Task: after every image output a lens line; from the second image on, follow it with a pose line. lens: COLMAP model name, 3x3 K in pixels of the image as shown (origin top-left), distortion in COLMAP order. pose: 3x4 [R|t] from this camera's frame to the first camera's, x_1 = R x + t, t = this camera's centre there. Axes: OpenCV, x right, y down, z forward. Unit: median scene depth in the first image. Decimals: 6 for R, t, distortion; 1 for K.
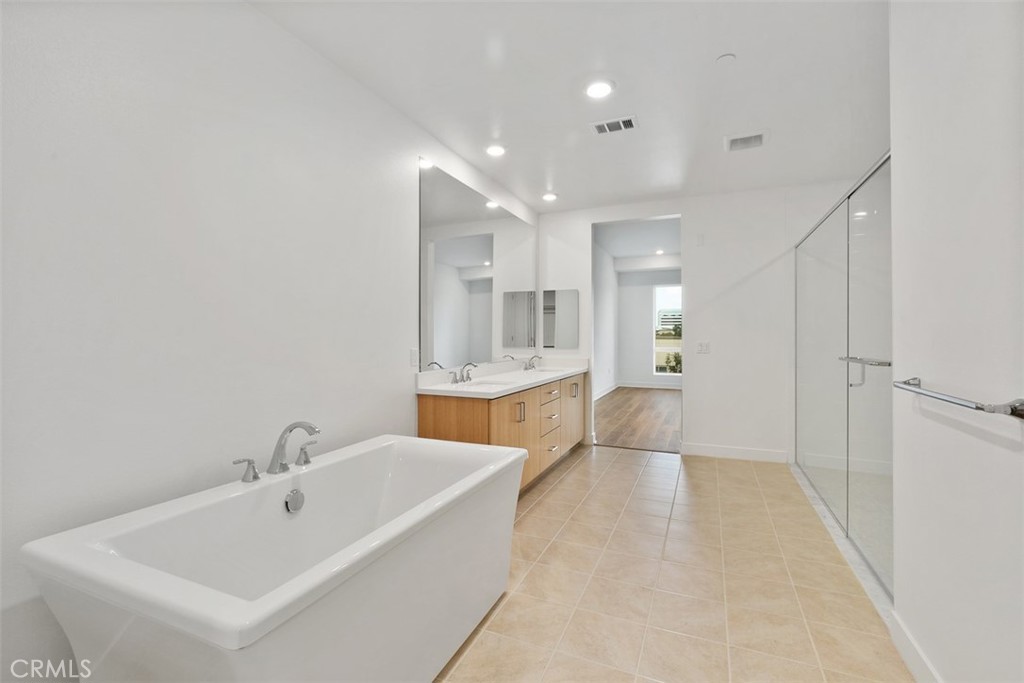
lens RADIAL K [[475.2, 0, 508.1], [0, 475.2, 335.7], [0, 0, 1]] dist [0.001500, 0.000168]
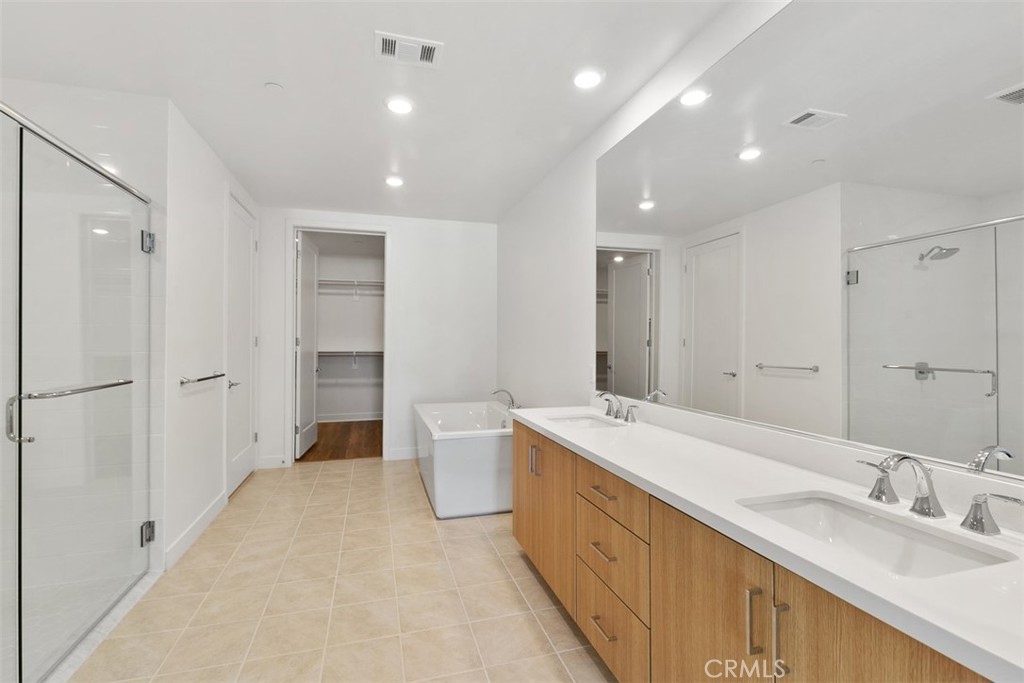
lens RADIAL K [[475.2, 0, 509.7], [0, 475.2, 340.9], [0, 0, 1]] dist [0.001500, 0.000168]
pose [[-0.777770, -0.002200, -0.628546, 0.656247], [-0.000889, 0.999997, -0.002400, -0.025529], [0.628549, -0.001308, -0.777769, 1.970832]]
